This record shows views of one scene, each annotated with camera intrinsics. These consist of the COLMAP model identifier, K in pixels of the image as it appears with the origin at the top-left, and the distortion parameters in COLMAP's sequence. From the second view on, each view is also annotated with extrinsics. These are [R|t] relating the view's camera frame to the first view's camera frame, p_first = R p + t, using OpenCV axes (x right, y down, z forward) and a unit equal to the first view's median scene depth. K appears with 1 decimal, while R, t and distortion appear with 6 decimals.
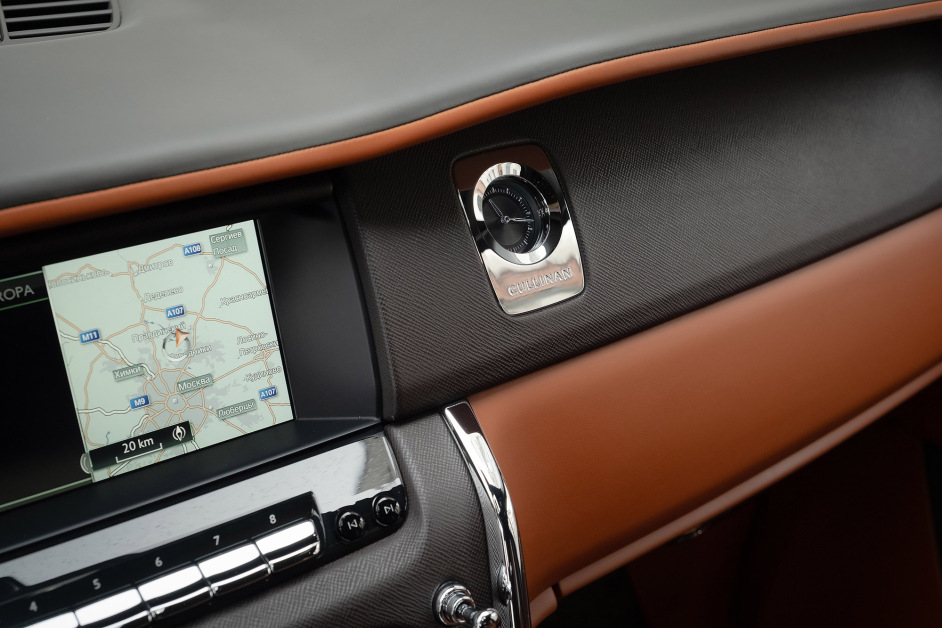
lens RADIAL K [[1213.9, 0, 471.4], [0, 1213.9, 309.6], [0, 0, 1]] dist [-0.005603, 0.000000]
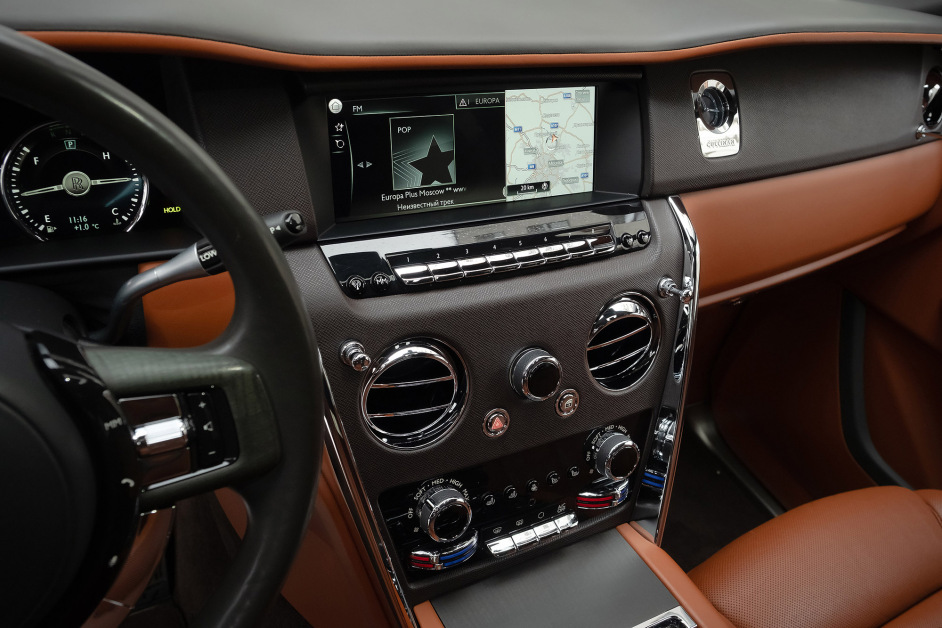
lens RADIAL K [[767.6, 0, 494.1], [0, 767.6, 309.3], [0, 0, 1]] dist [-0.016358, -0.011720]
pose [[0.987996, 0.154317, 0.007039, -0.301476], [-0.153985, 0.980184, 0.124615, 0.156761], [0.012331, -0.124203, 0.992180, -0.304668]]
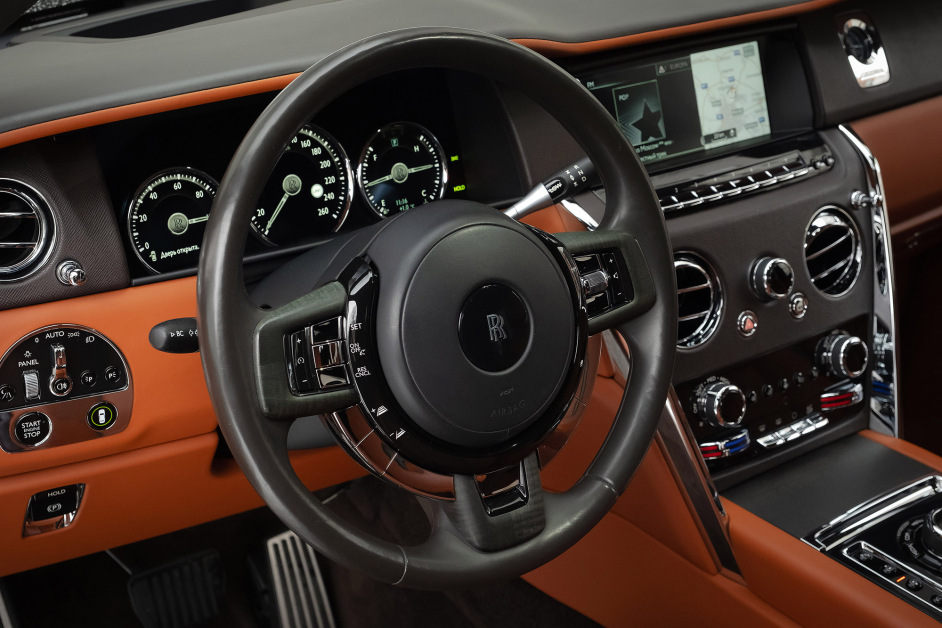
lens RADIAL K [[1383.4, 0, 475.8], [0, 1383.4, 312.7], [0, 0, 1]] dist [-0.005760, 0.000000]
pose [[0.999184, -0.023001, 0.033196, -0.817663], [0.023990, 0.999271, -0.029710, 0.506530], [-0.032489, 0.030482, 0.999007, -1.580698]]
